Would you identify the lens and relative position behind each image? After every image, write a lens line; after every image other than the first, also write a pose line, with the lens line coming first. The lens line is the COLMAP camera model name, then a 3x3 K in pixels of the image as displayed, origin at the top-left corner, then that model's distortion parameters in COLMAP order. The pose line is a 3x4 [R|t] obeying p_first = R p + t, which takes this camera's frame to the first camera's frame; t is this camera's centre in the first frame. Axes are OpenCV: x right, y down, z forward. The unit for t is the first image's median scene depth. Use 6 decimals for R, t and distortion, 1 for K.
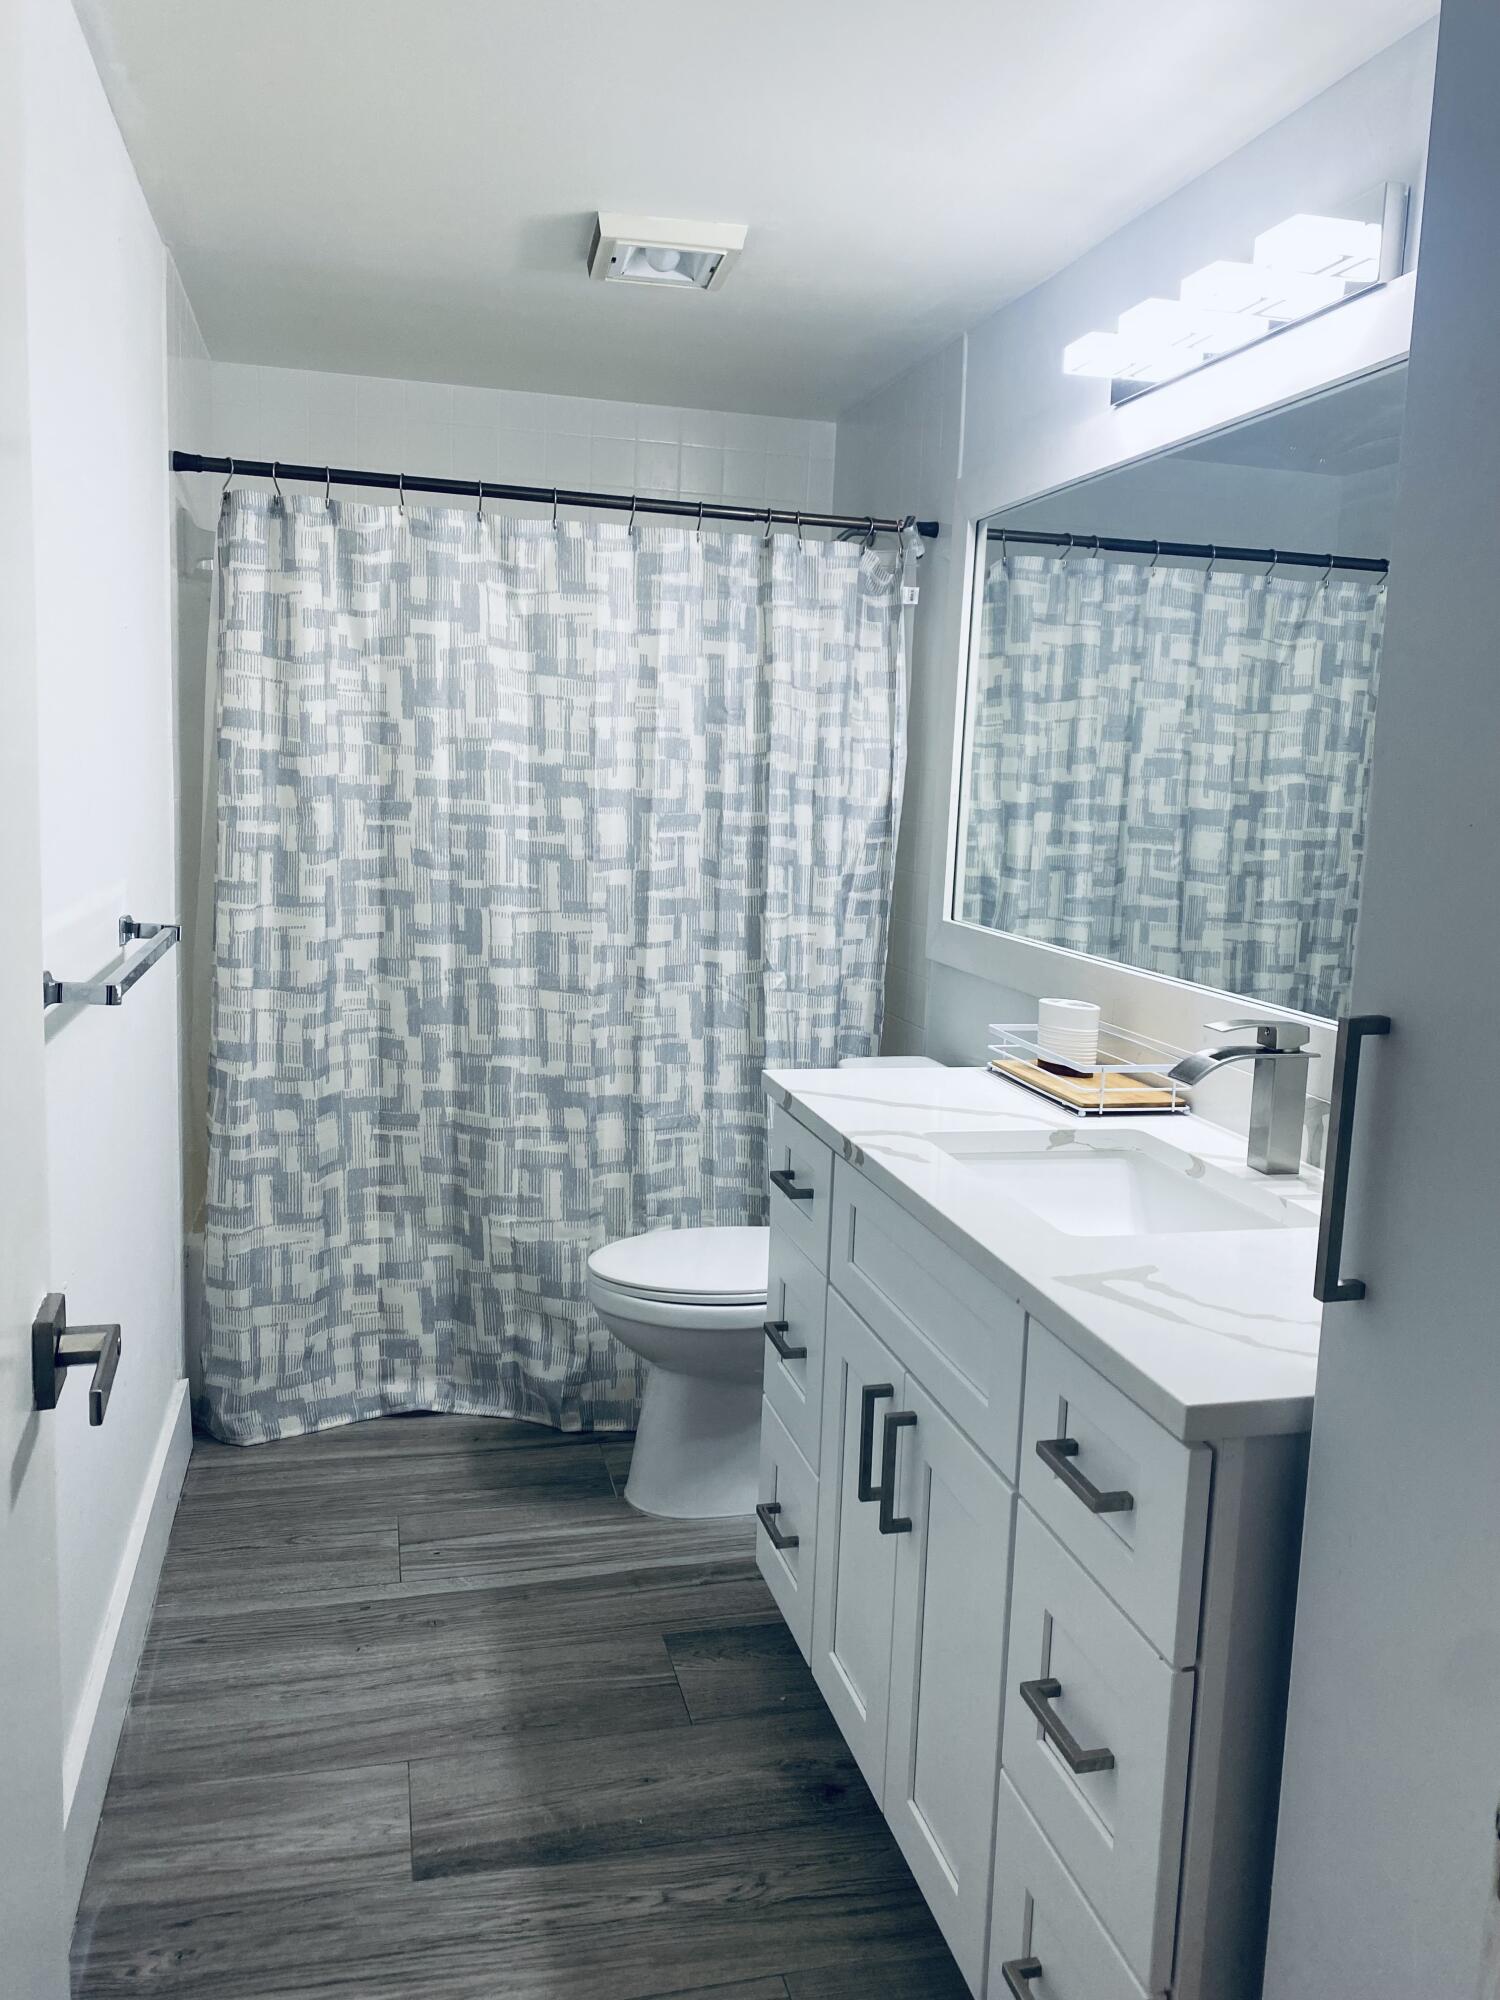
lens RADIAL K [[1531.8, 0, 750.0], [0, 1531.8, 1000.0], [0, 0, 1]] dist [0.029143, -0.072461]
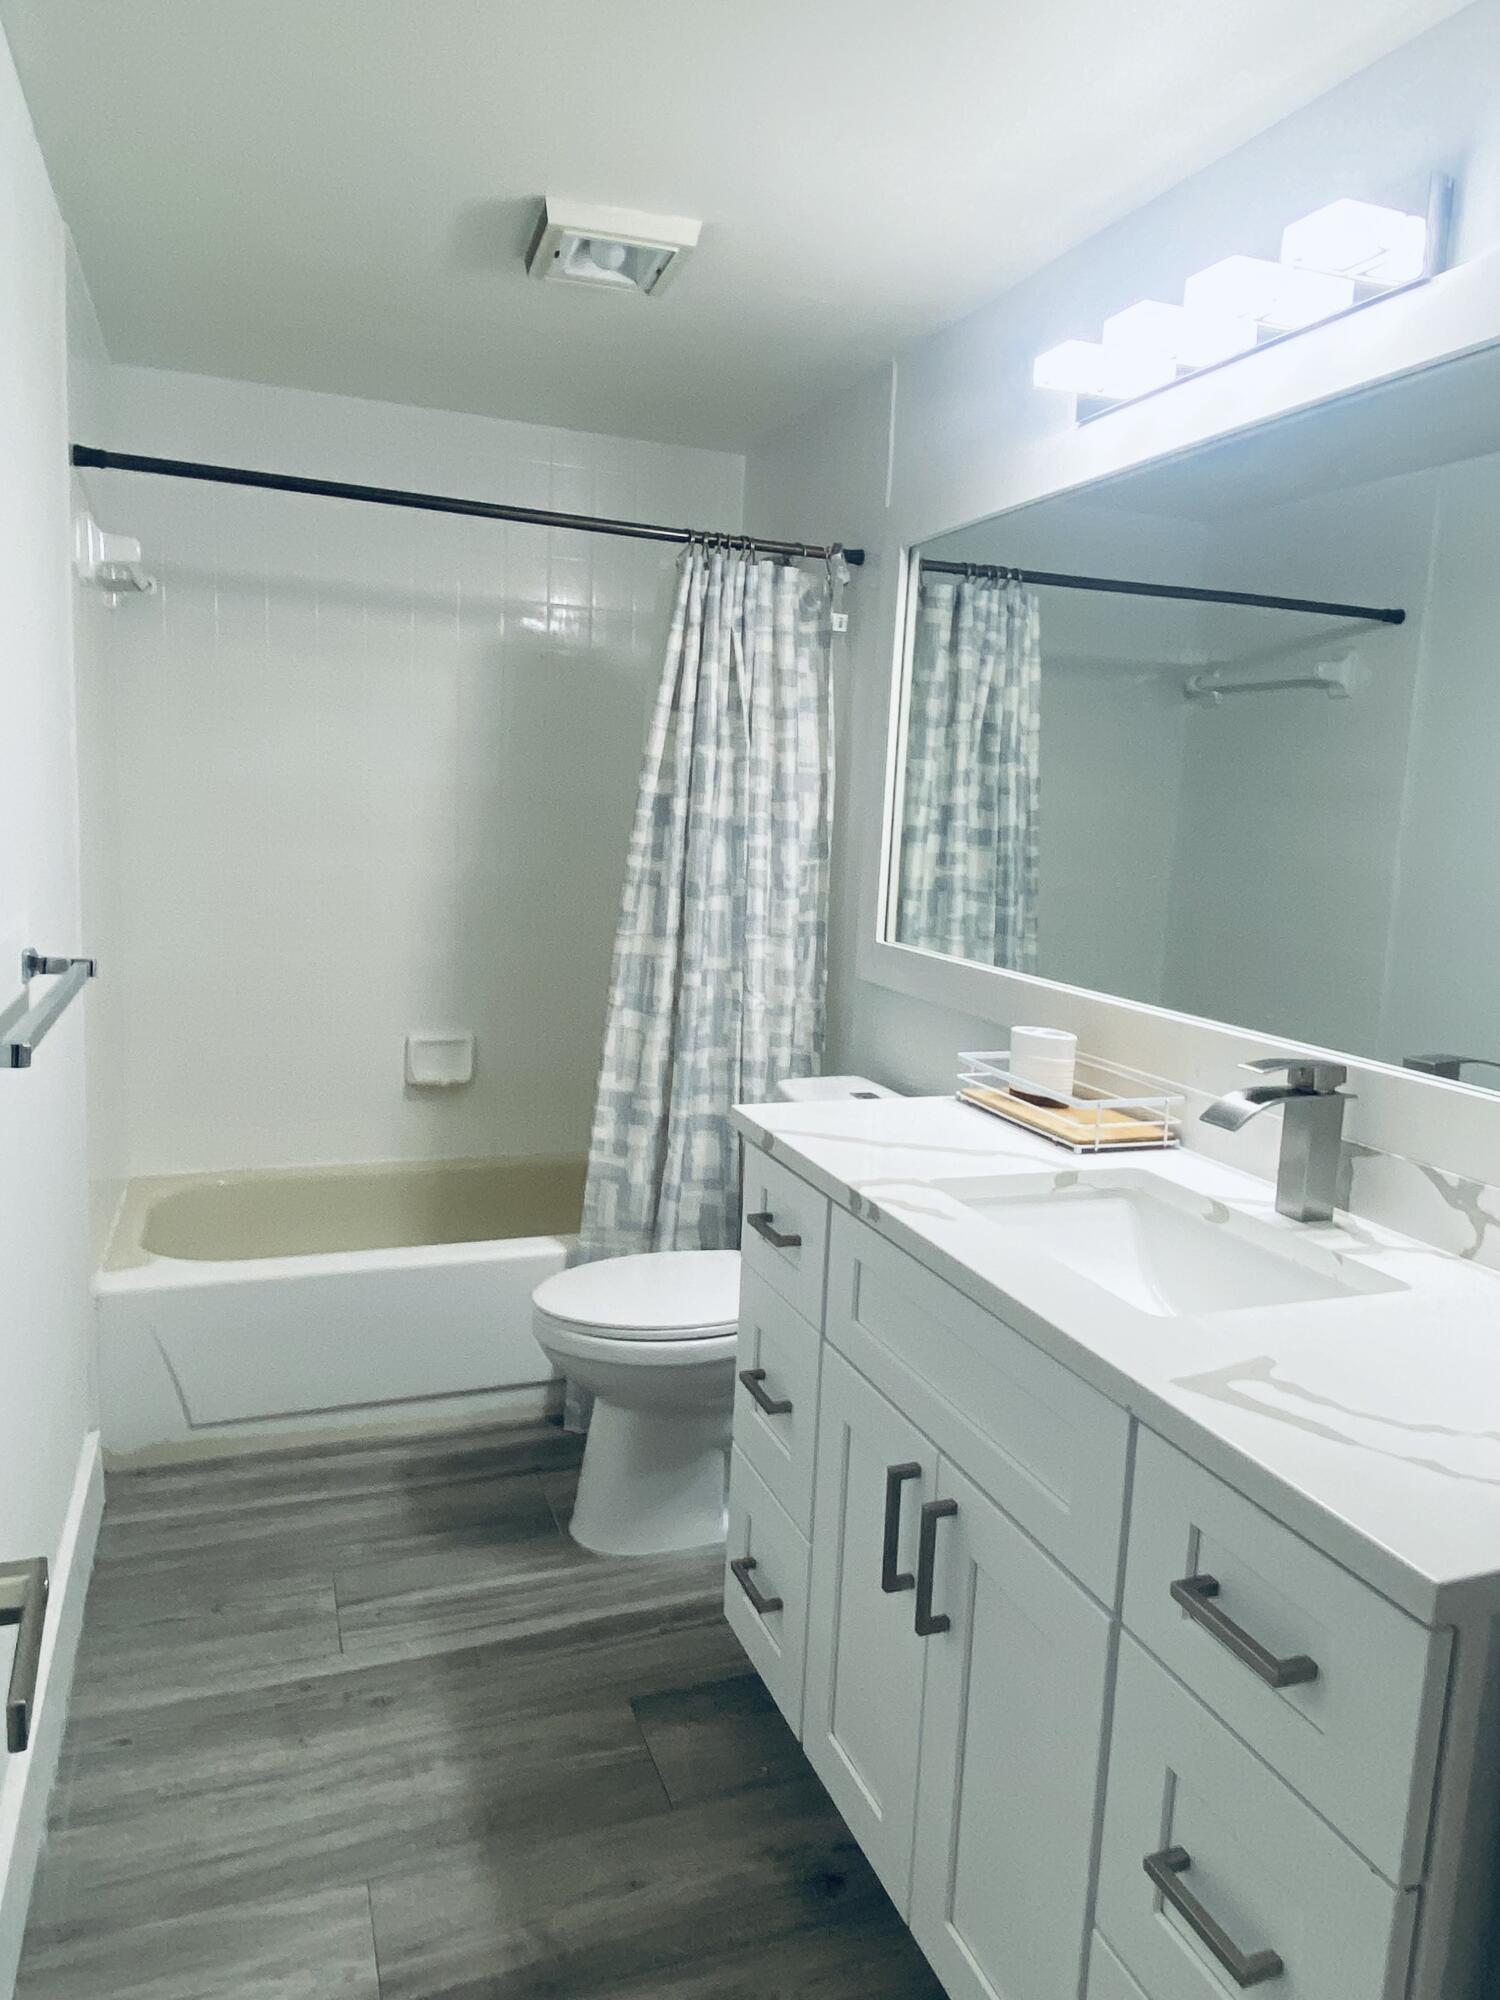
lens RADIAL K [[1351.9, 0, 750.0], [0, 1351.9, 1000.0], [0, 0, 1]] dist [0.061833, -0.081602]
pose [[0.994366, -0.010220, 0.105503, -0.071247], [0.009968, 0.999946, 0.002919, -0.023273], [-0.105527, -0.001851, 0.994415, 0.159318]]
